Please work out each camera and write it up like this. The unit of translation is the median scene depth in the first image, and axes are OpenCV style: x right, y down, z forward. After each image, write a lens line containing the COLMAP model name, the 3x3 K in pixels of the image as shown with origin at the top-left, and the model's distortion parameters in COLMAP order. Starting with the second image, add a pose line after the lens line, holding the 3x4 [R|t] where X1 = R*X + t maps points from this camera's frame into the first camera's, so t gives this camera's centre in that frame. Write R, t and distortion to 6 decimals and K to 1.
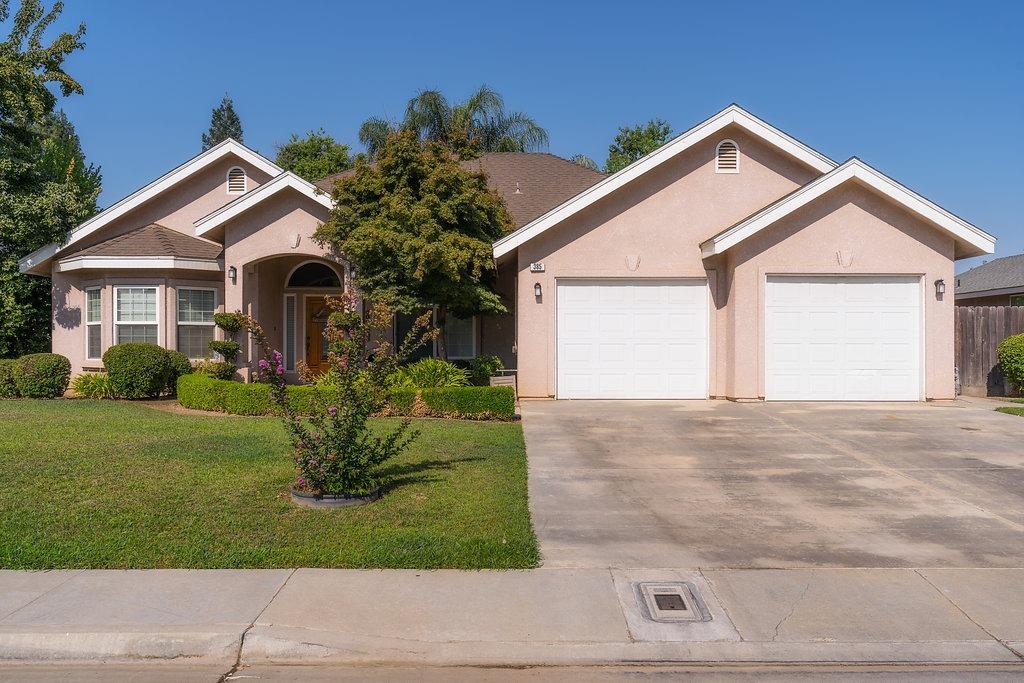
lens RADIAL K [[914.5, 0, 513.4], [0, 914.5, 346.2], [0, 0, 1]] dist [0.019916, -0.023311]
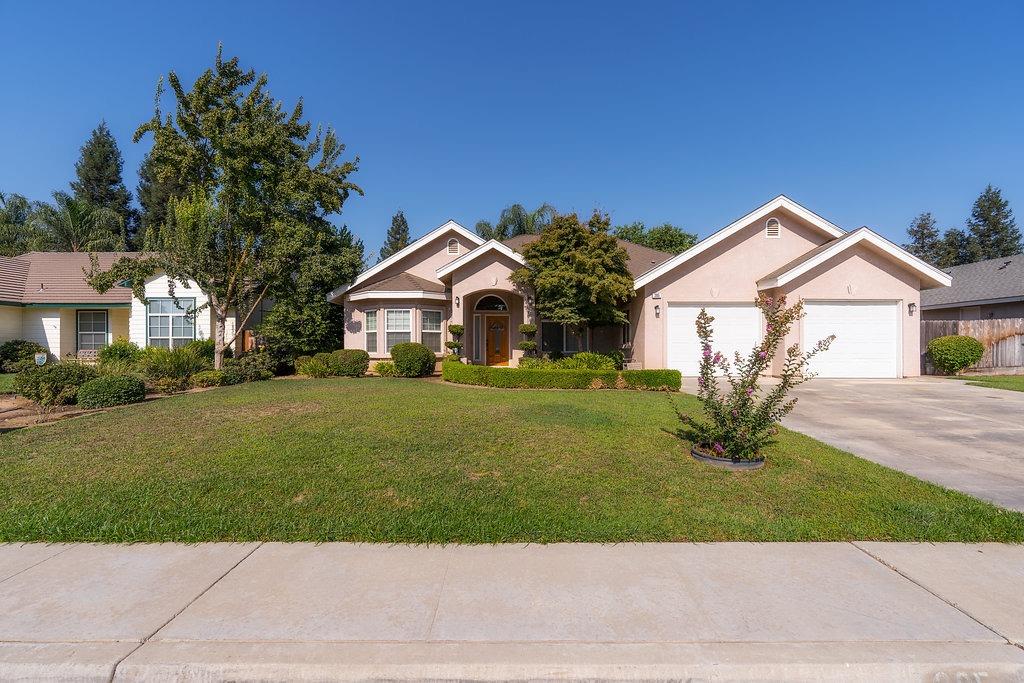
lens RADIAL K [[470.4, 0, 508.3], [0, 470.4, 348.7], [0, 0, 1]] dist [-0.005262, -0.000157]
pose [[0.999974, -0.000790, -0.007113, -0.220153], [0.000825, 0.999988, 0.004871, 0.003372], [0.007110, -0.004877, 0.999963, 0.153111]]
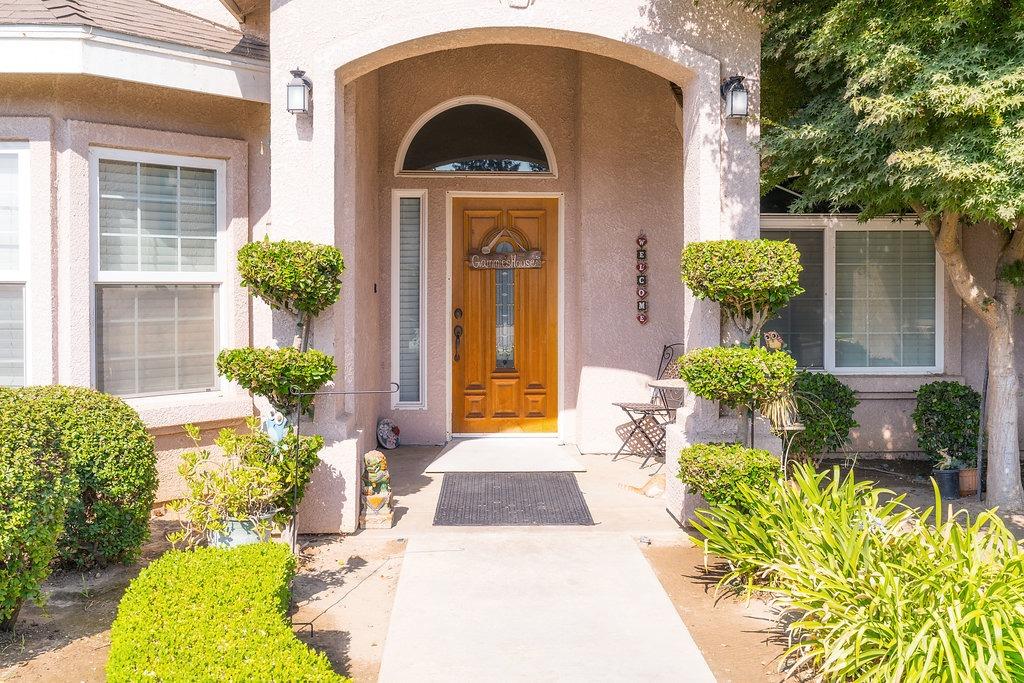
lens RADIAL K [[998.4, 0, 512.4], [0, 998.4, 303.9], [0, 0, 1]] dist [0.015340, 0.000000]
pose [[0.998707, -0.001500, 0.050805, -0.273388], [0.000517, 0.999813, 0.019344, -0.024479], [-0.050824, -0.019293, 0.998521, 0.736471]]
